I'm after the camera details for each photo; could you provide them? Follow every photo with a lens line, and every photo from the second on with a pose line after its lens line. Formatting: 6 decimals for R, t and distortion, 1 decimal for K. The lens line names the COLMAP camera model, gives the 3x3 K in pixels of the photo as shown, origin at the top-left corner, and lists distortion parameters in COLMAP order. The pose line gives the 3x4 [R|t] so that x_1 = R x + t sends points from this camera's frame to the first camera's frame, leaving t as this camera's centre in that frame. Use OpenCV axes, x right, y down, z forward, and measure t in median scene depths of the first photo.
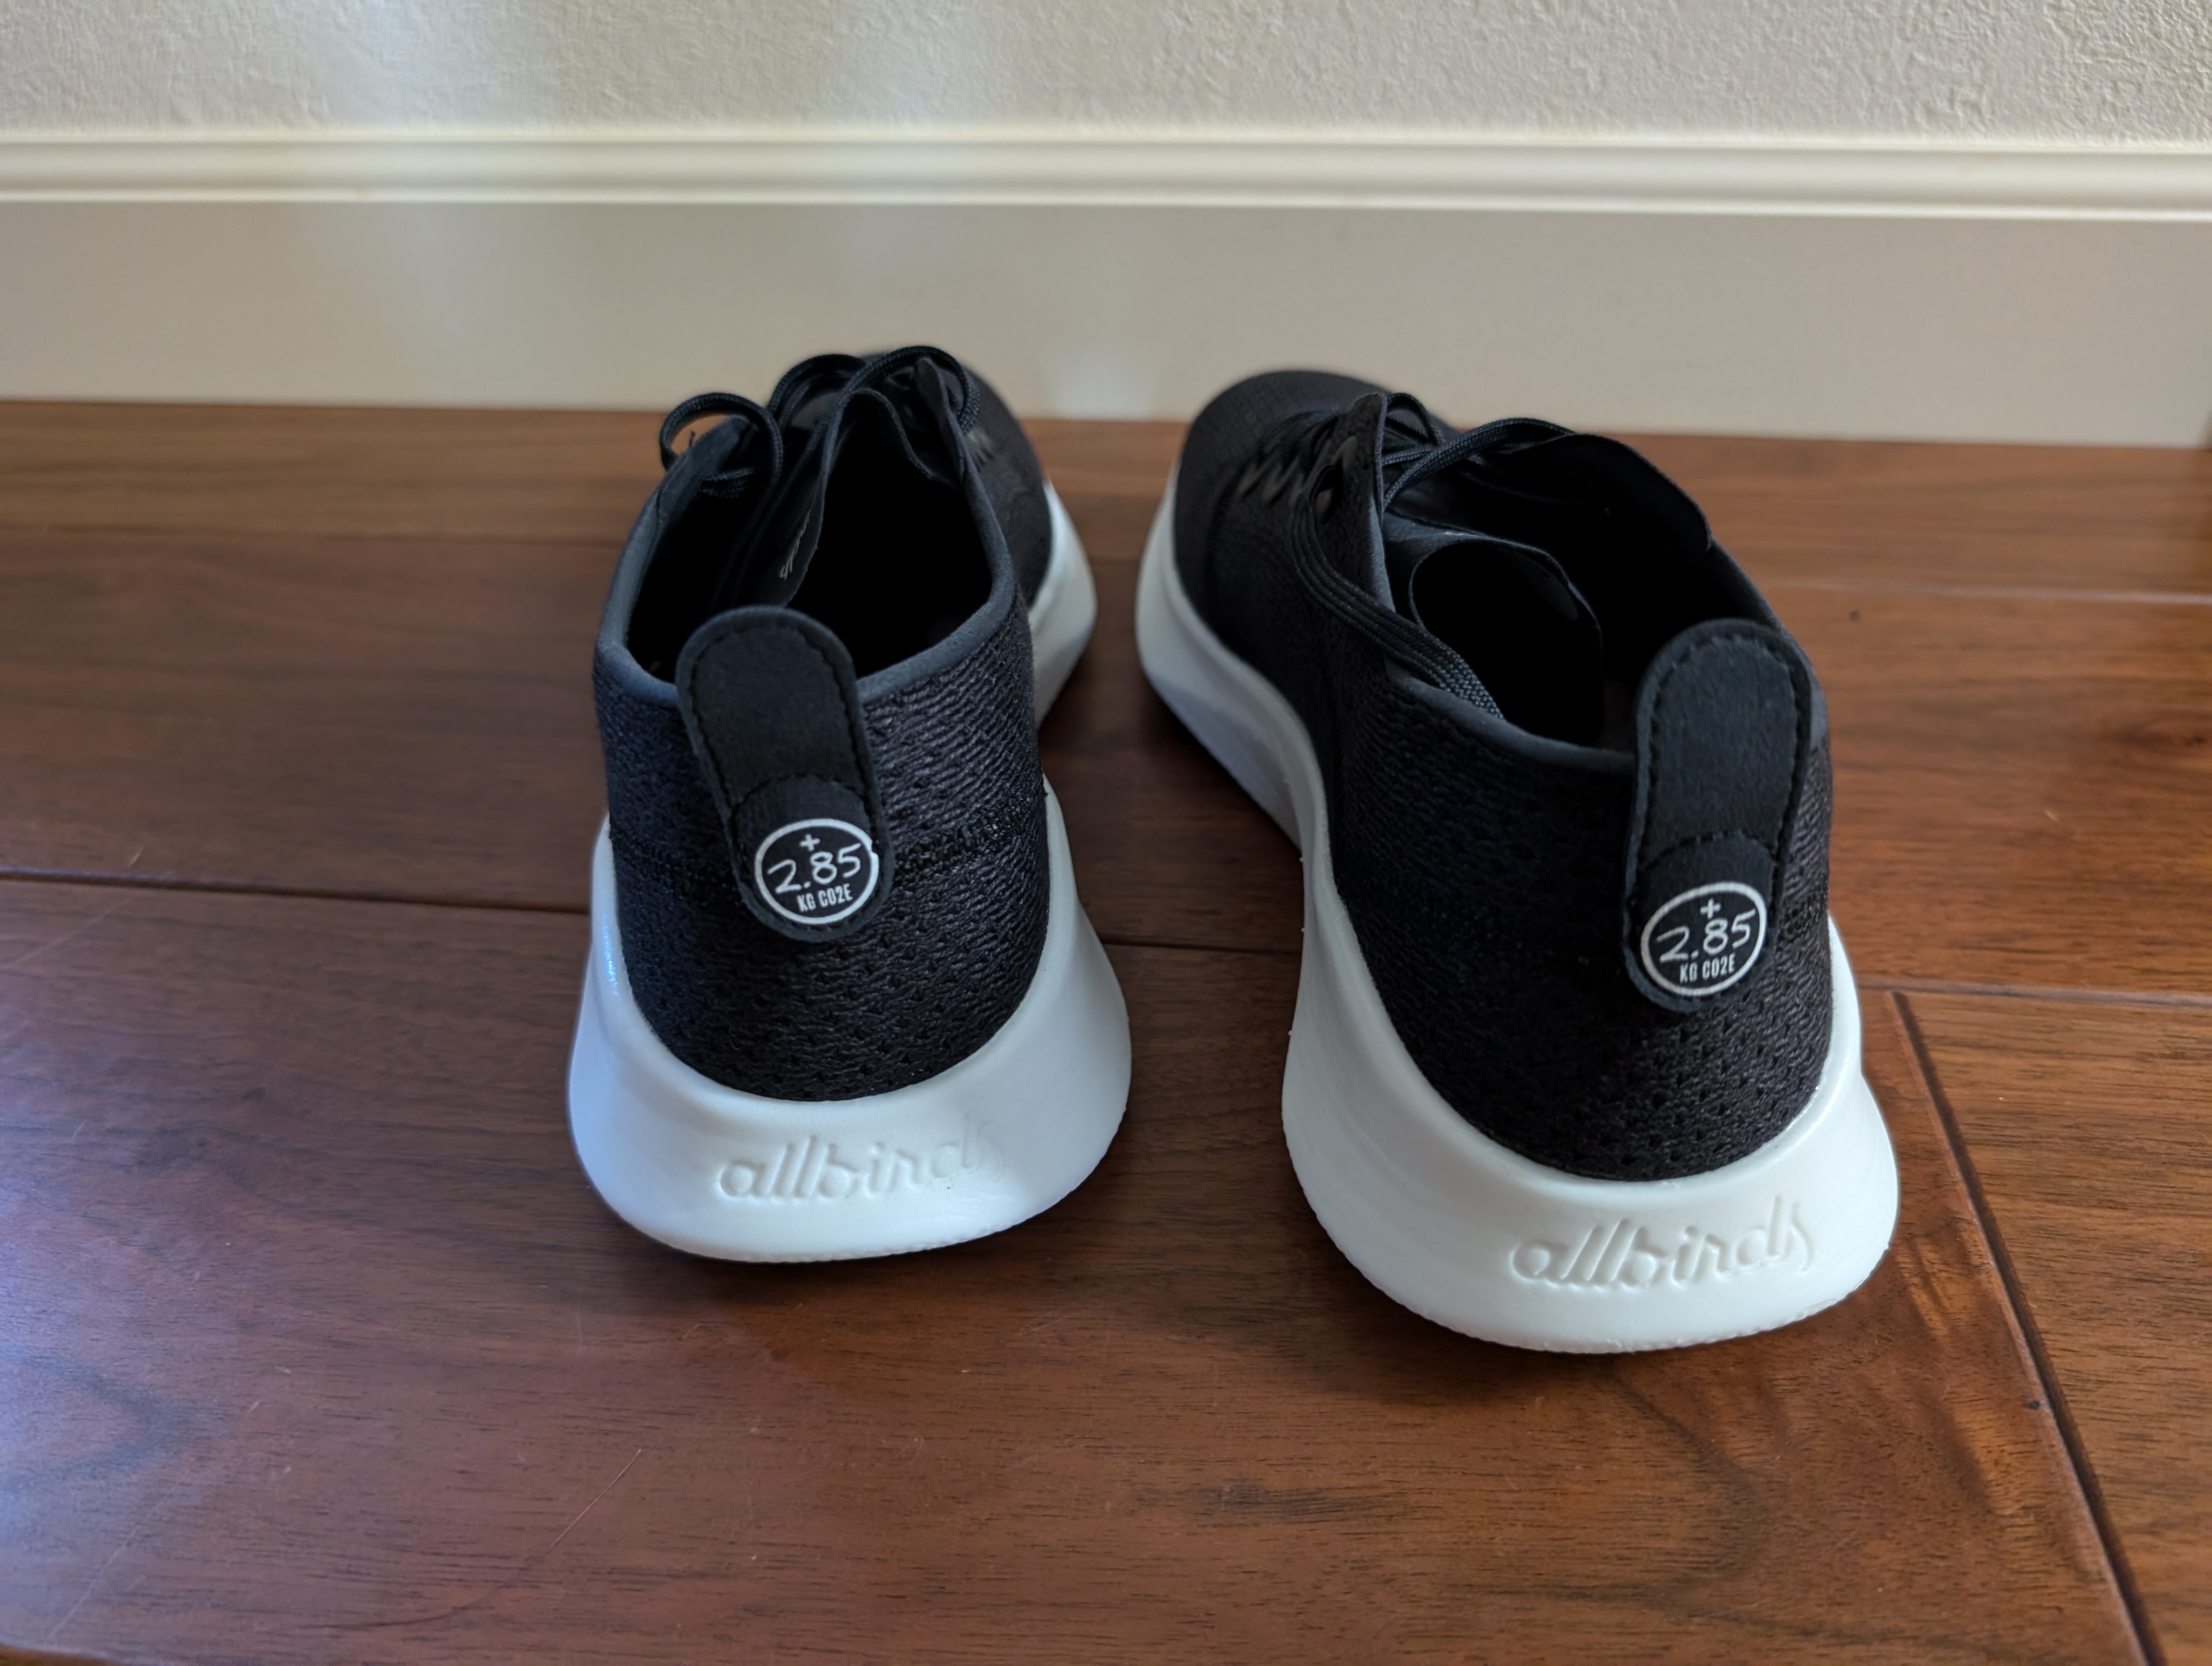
lens RADIAL K [[1621.5, 0, 1103.7], [0, 1621.5, 838.5], [0, 0, 1]] dist [-0.021834, 0.011007]
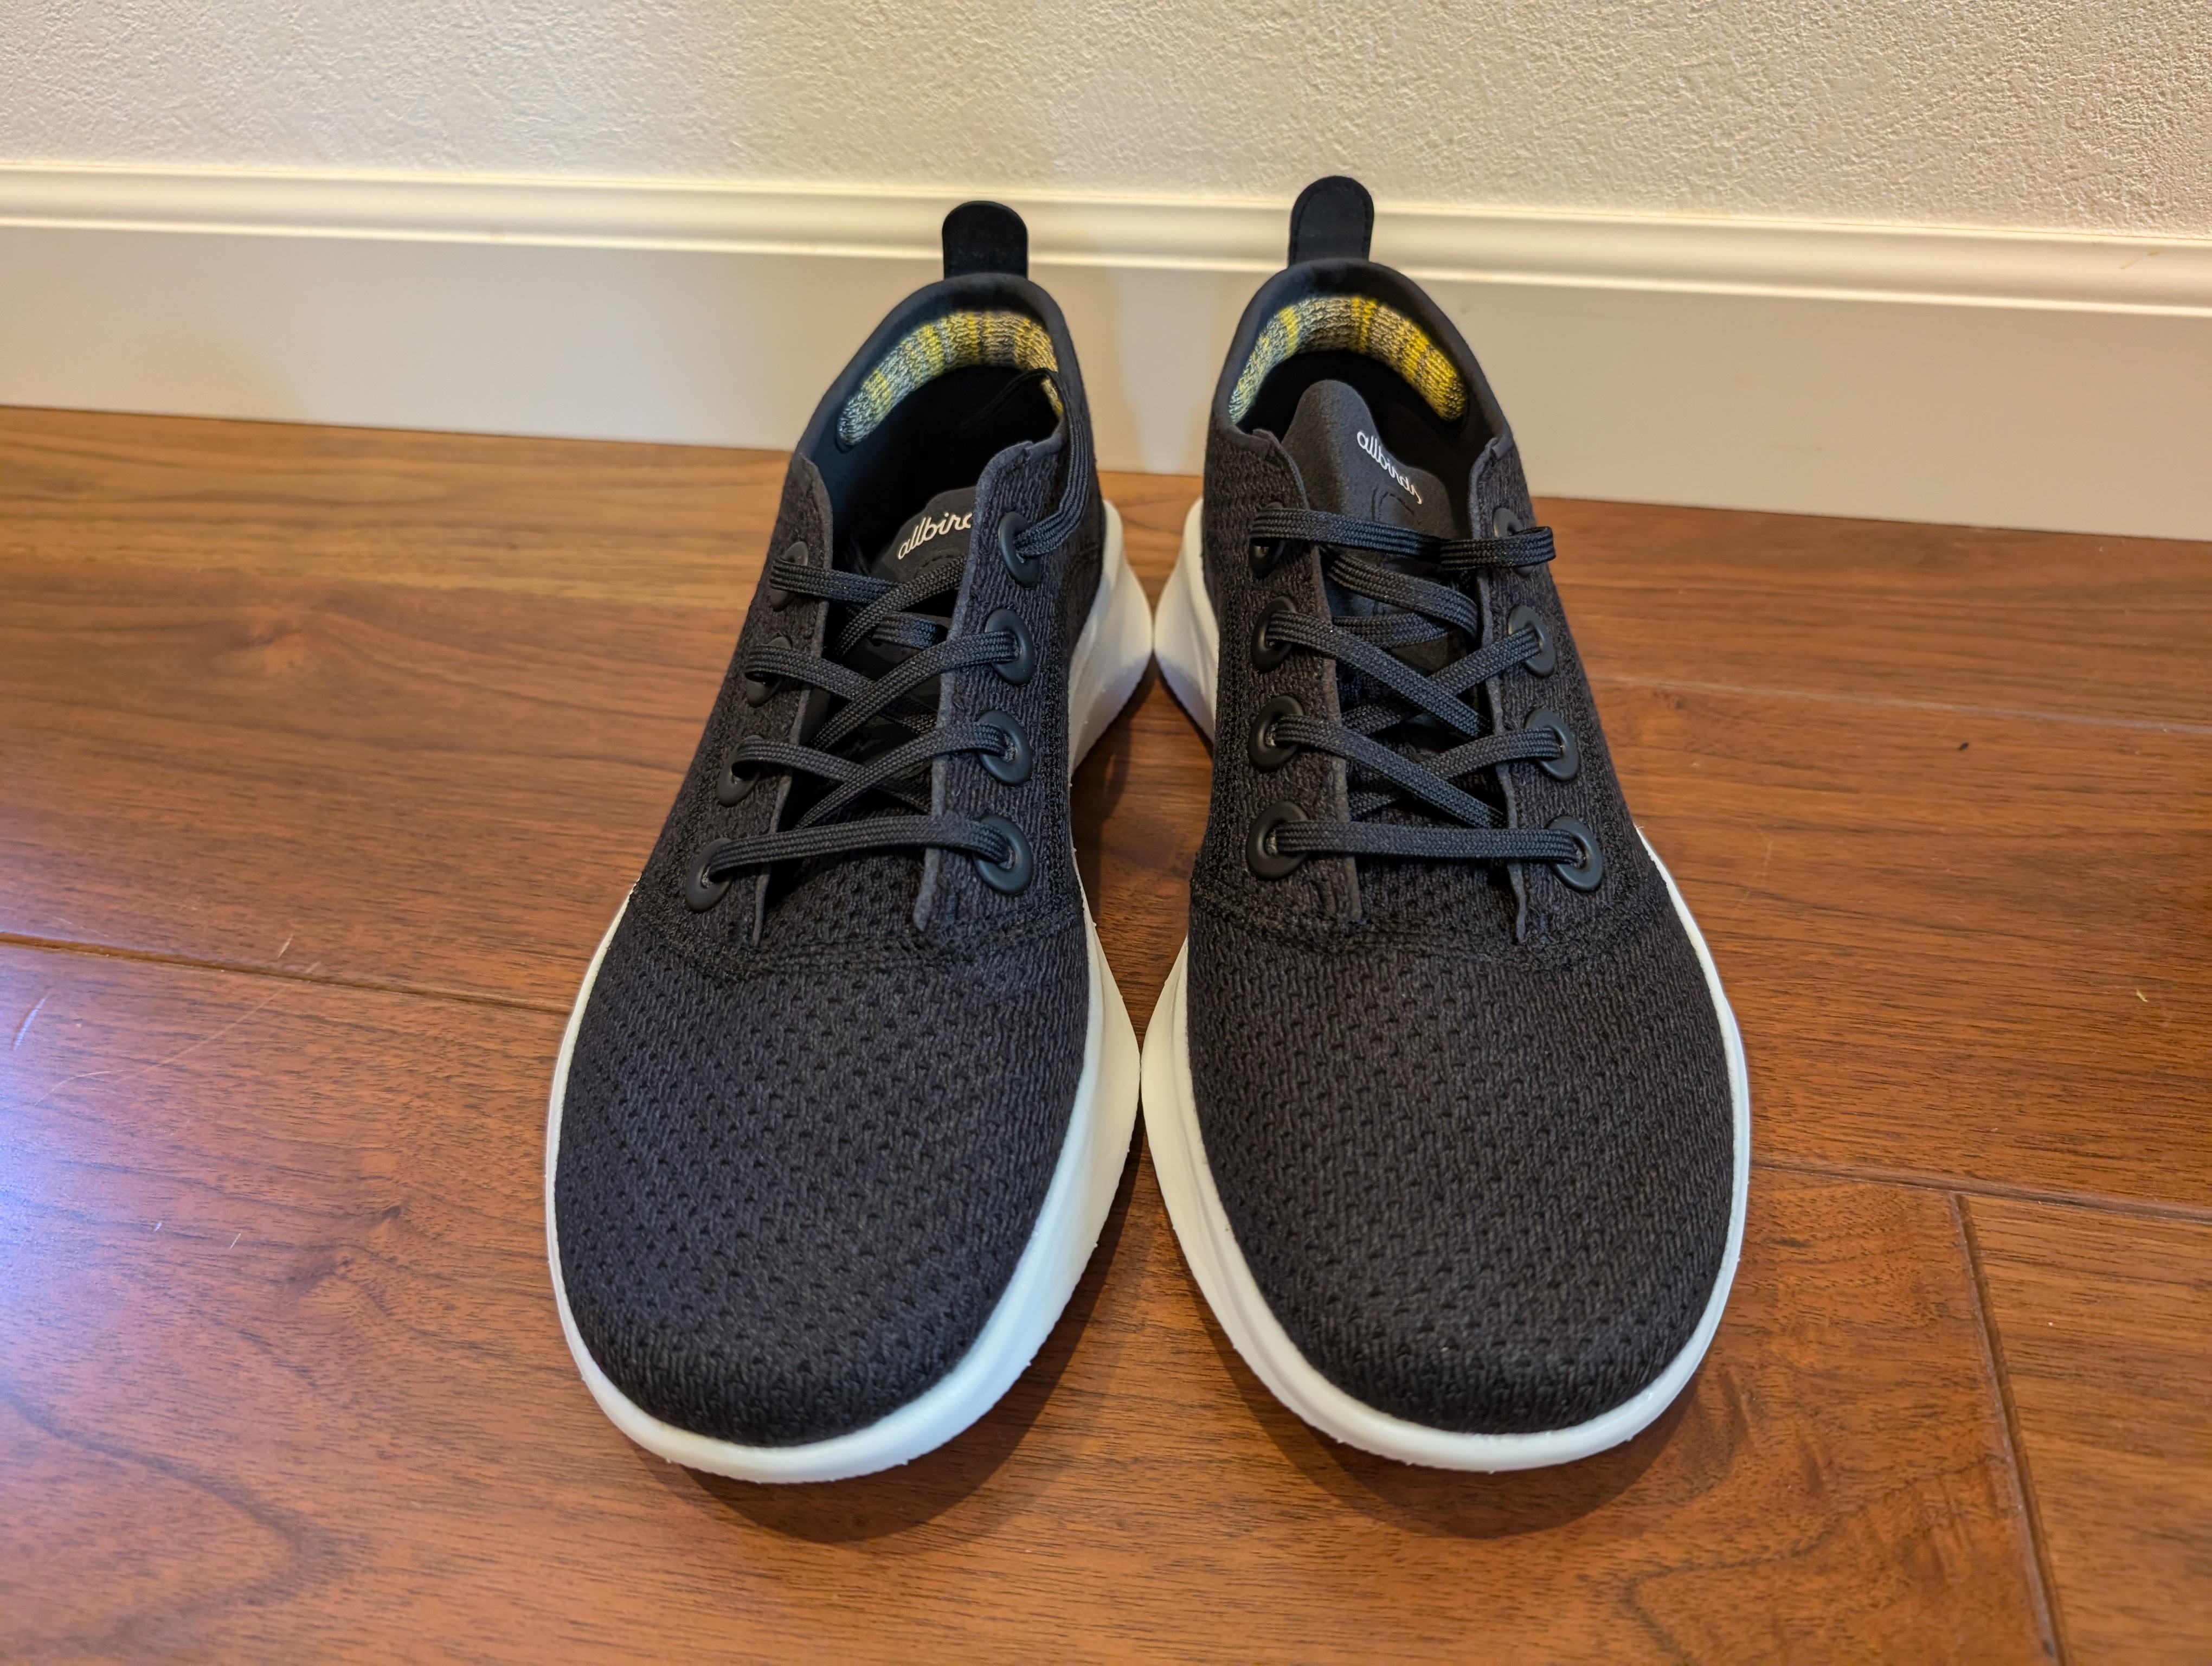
lens RADIAL K [[1621.5, 0, 1110.9], [0, 1621.5, 832.8], [0, 0, 1]] dist [-0.021834, 0.011007]
pose [[0.996951, 0.043531, -0.064766, 0.016227], [-0.038038, 0.995761, 0.083744, -0.213481], [0.068137, -0.081025, 0.994380, -0.029579]]
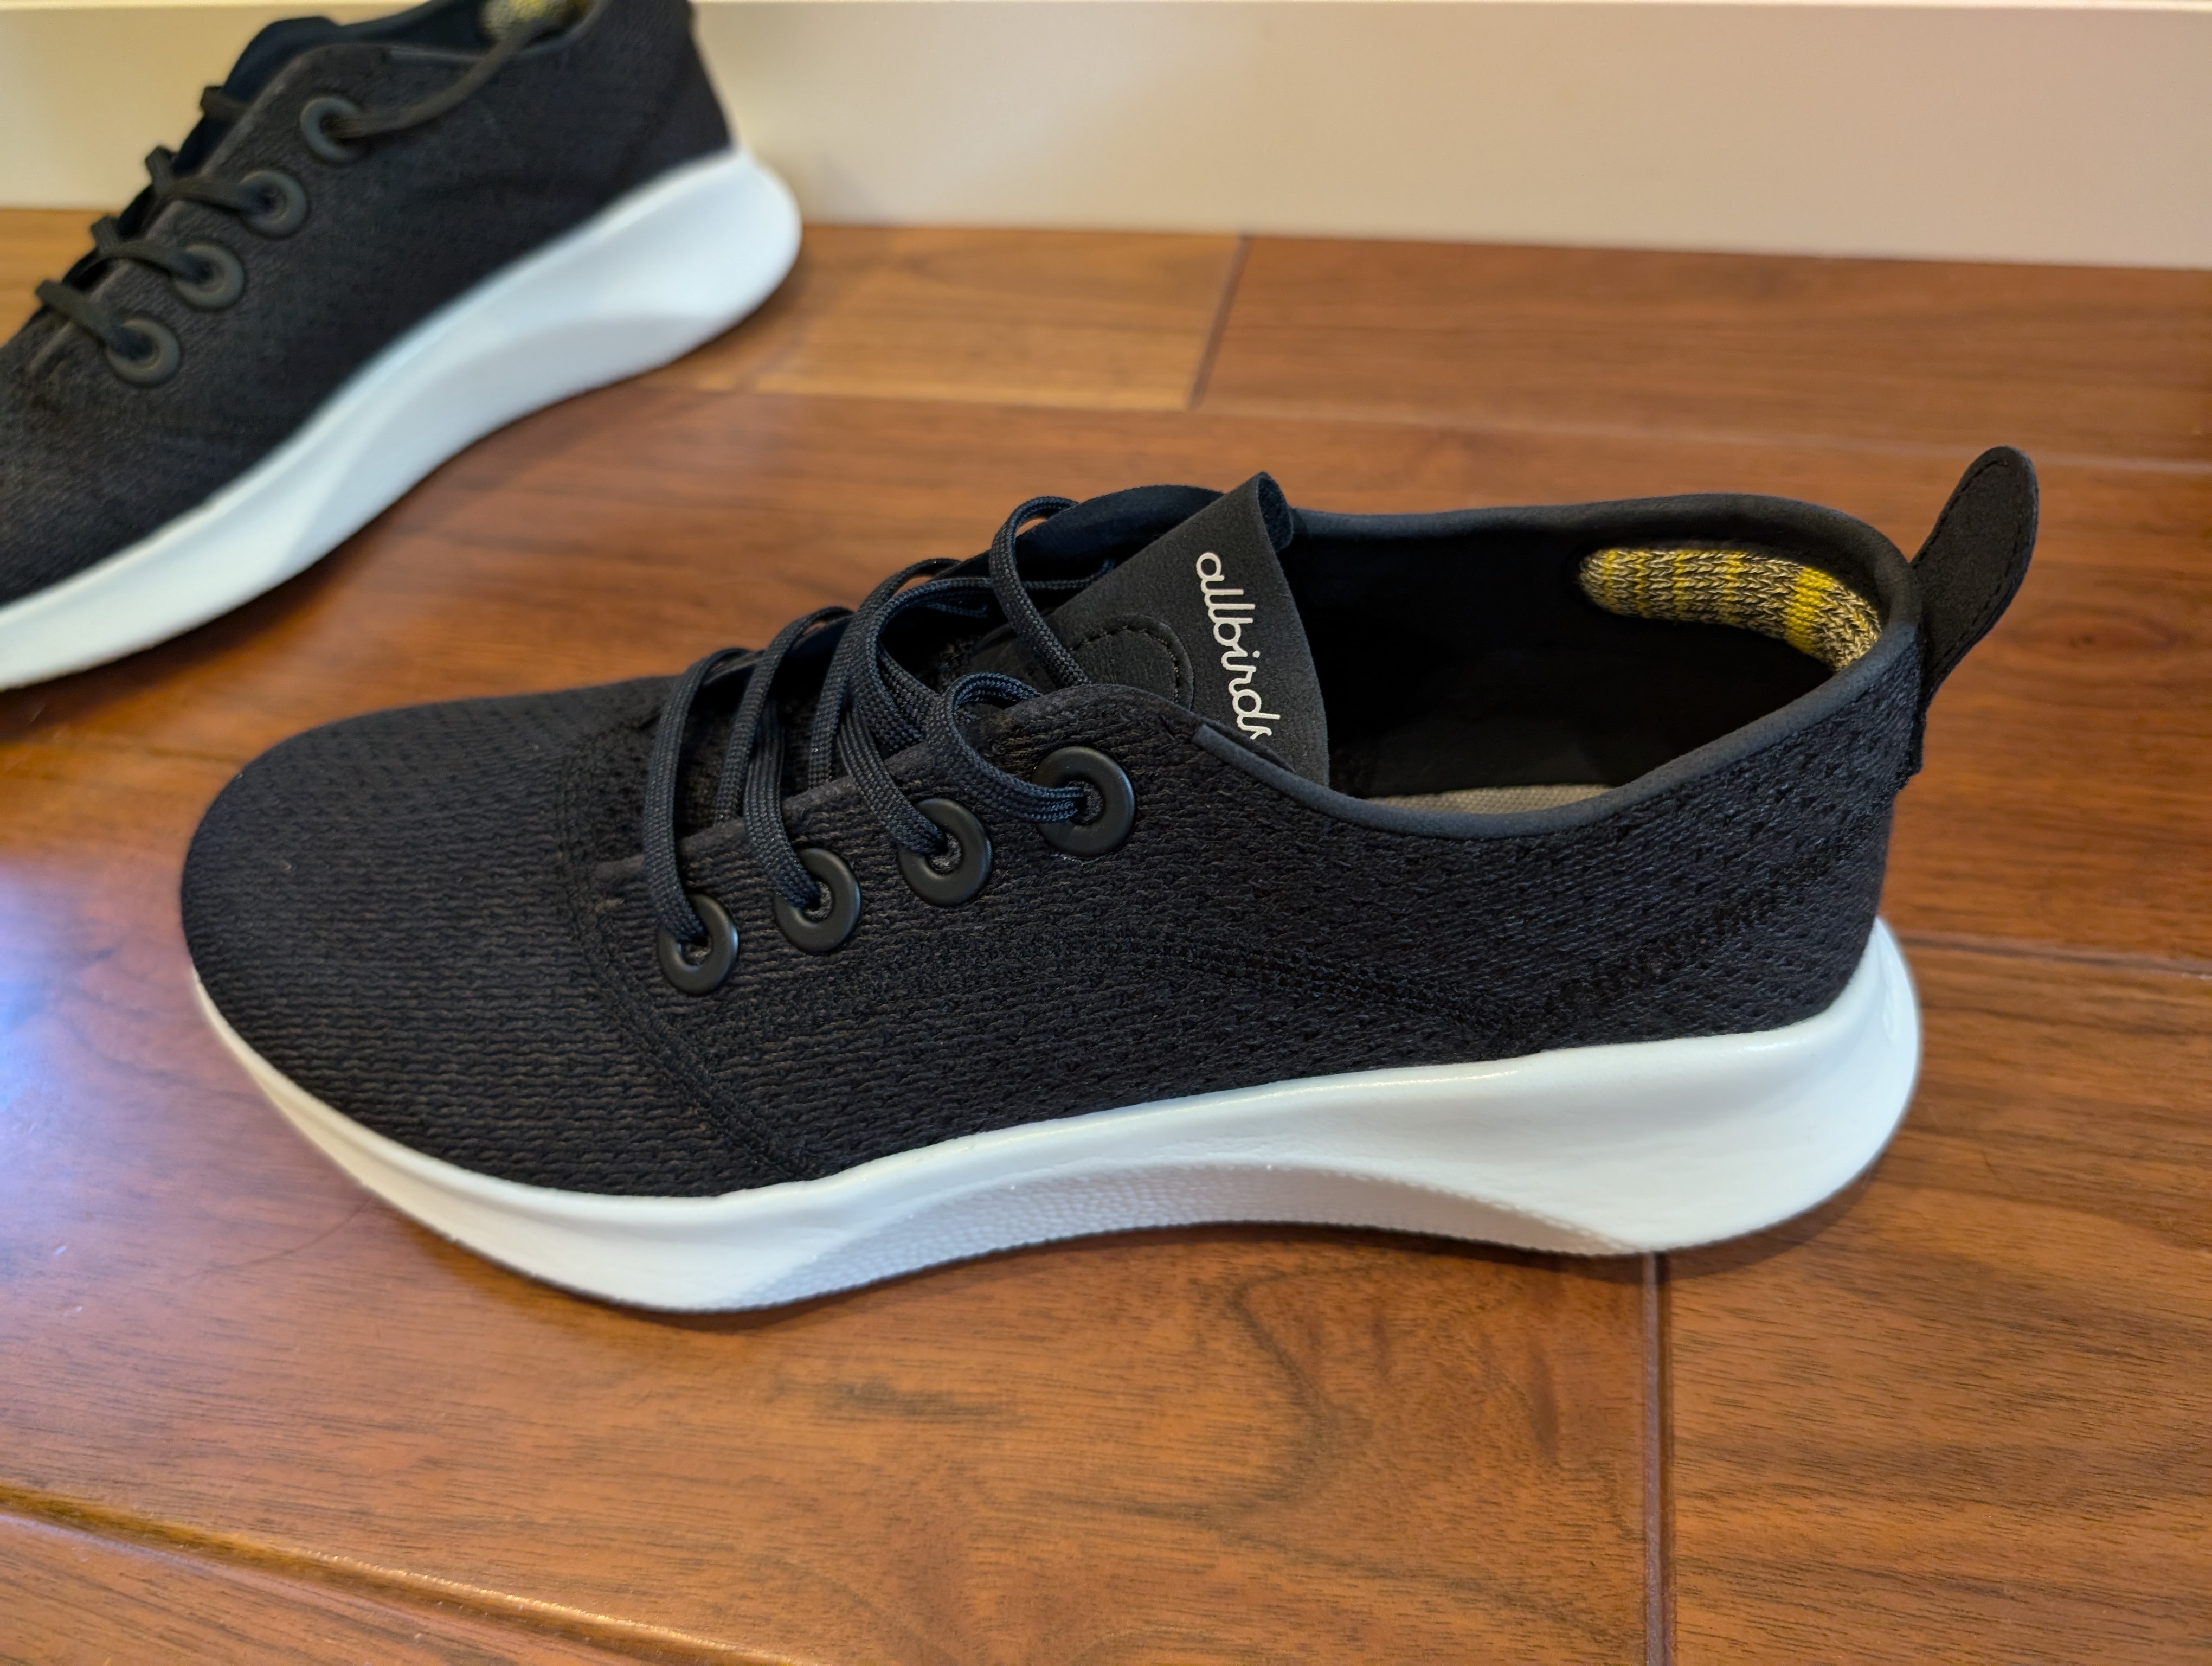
lens RADIAL K [[1621.5, 0, 1113.0], [0, 1621.5, 845.7], [0, 0, 1]] dist [-0.021834, 0.011007]
pose [[0.993599, 0.037951, -0.106403, 0.289379], [-0.017798, 0.982707, 0.184309, -0.136975], [0.111557, -0.181236, 0.977092, 0.006132]]
